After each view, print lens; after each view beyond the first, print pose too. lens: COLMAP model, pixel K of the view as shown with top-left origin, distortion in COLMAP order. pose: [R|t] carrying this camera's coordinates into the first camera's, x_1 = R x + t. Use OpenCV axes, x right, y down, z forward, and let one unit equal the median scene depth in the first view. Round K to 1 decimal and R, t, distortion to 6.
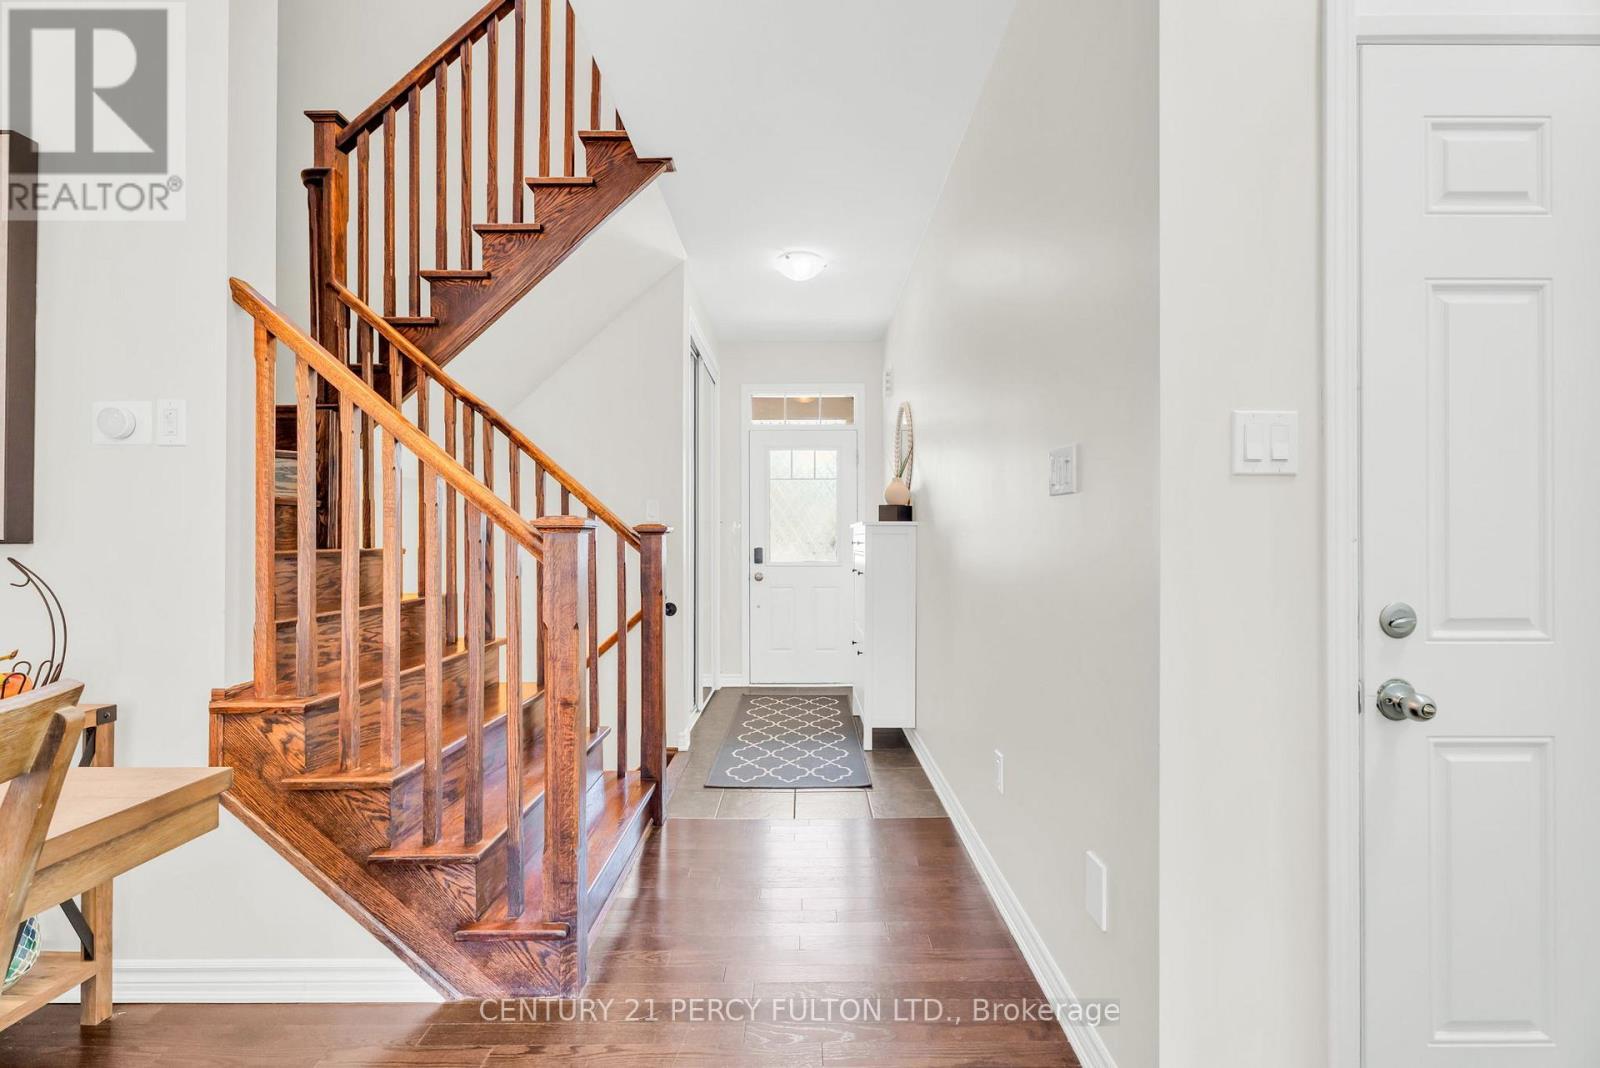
lens RADIAL K [[718.3, 0, 800.5], [0, 718.3, 535.5], [0, 0, 1]] dist [0.000710, 0.001500]
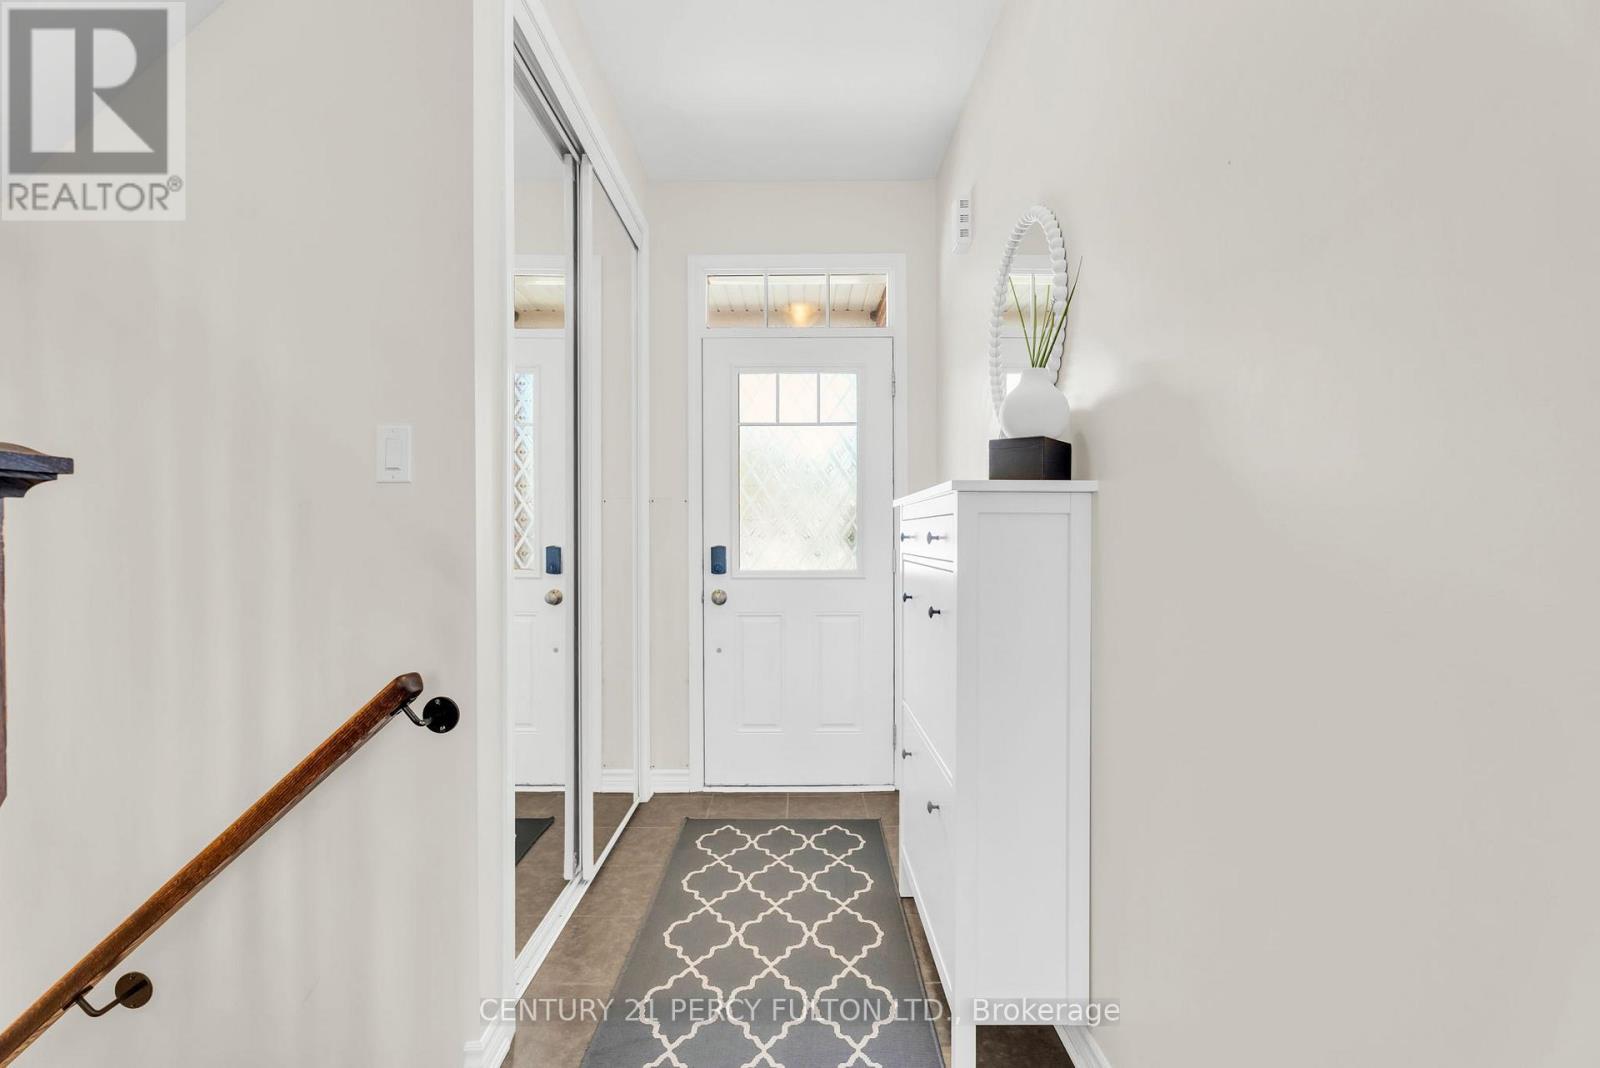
lens RADIAL K [[718.3, 0, 796.9], [0, 718.3, 533.4], [0, 0, 1]] dist [0.000710, 0.001500]
pose [[0.999998, -0.000692, -0.002109, 0.004150], [0.000702, 0.999988, 0.004782, 0.004458], [0.002106, -0.004783, 0.999986, 0.436736]]
